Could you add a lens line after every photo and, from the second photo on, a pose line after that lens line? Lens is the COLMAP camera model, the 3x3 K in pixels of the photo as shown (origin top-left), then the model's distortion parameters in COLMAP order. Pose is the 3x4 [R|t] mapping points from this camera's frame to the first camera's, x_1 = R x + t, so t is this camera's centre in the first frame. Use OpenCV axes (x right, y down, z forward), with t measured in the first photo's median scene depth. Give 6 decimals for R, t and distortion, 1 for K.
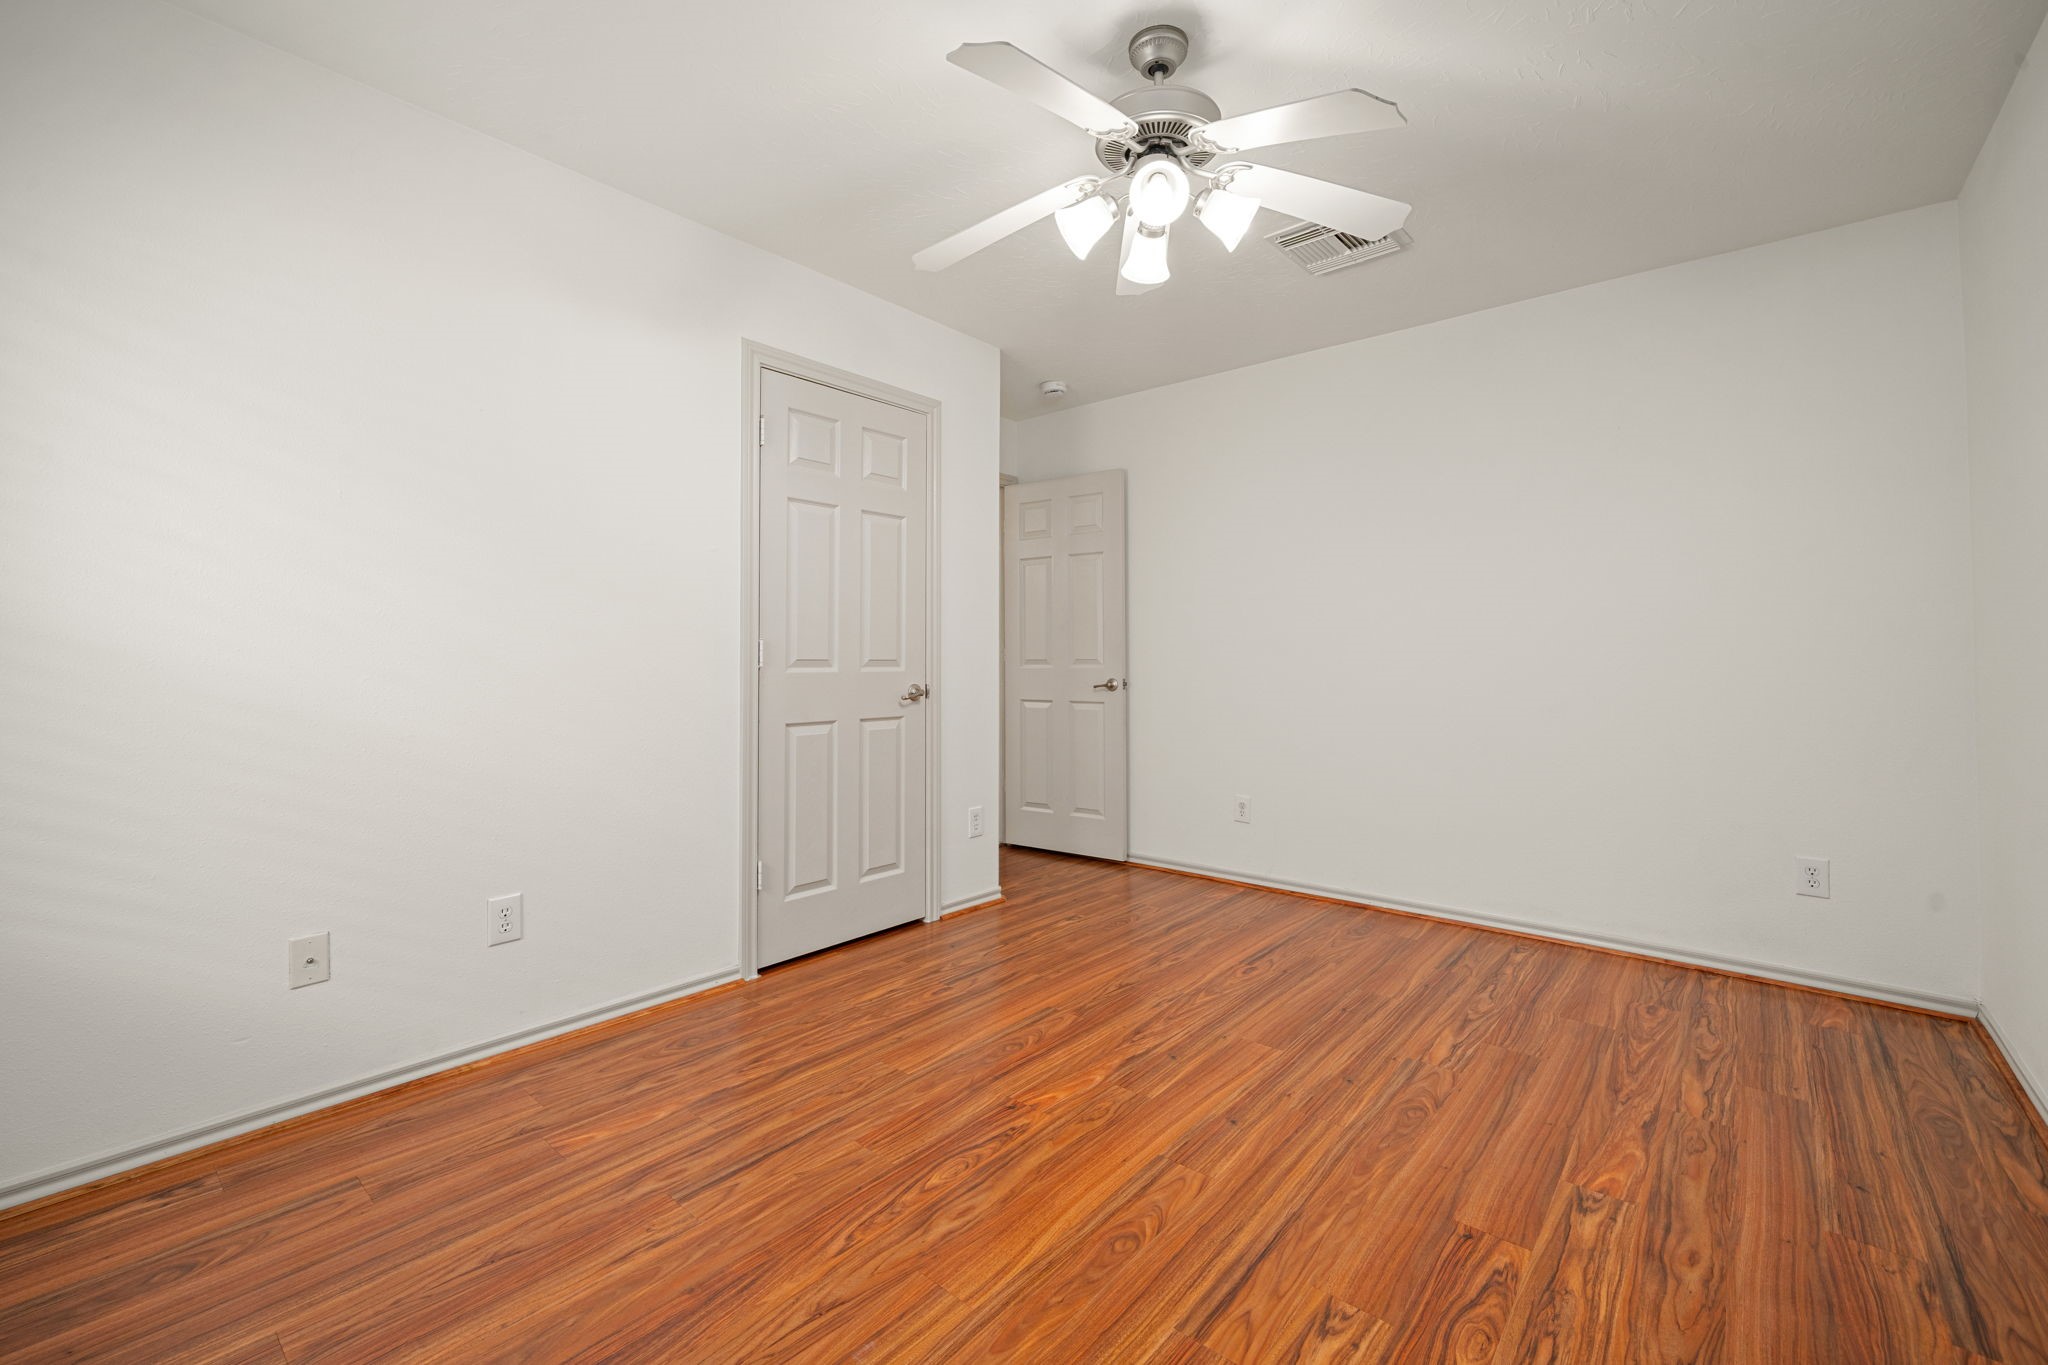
lens RADIAL K [[838.8, 0, 1023.7], [0, 838.8, 672.9], [0, 0, 1]] dist [0.000951, 0.000050]
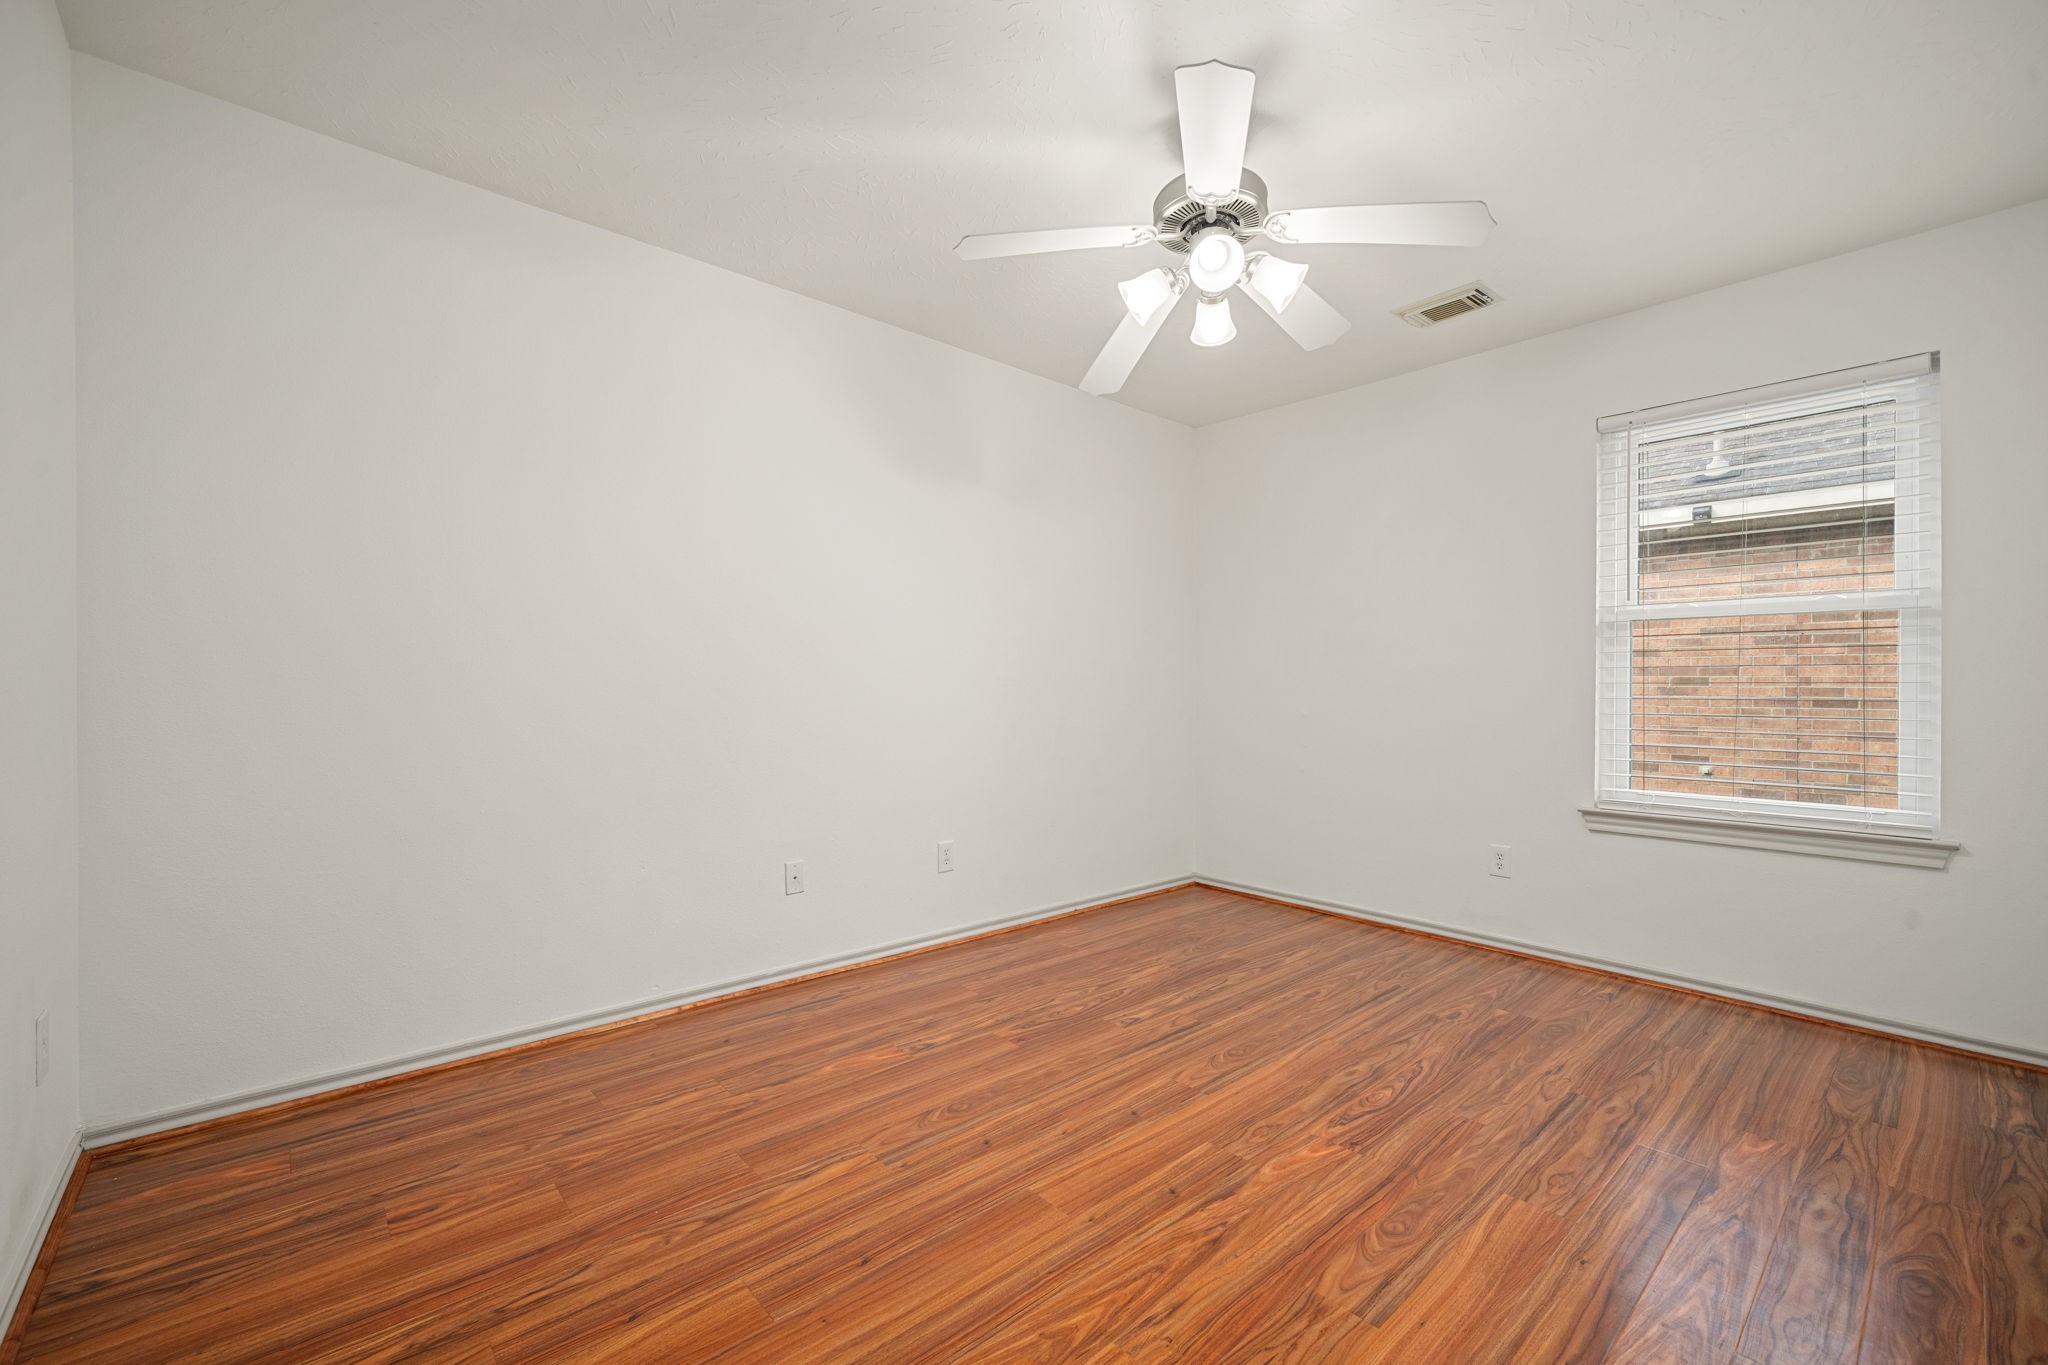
lens RADIAL K [[838.8, 0, 1023.9], [0, 838.8, 680.4], [0, 0, 1]] dist [0.000951, 0.000050]
pose [[-0.991144, -0.010114, 0.132402, 0.252243], [-0.008859, 0.999910, 0.010064, -0.034483], [-0.132492, 0.008802, -0.991145, 2.083907]]
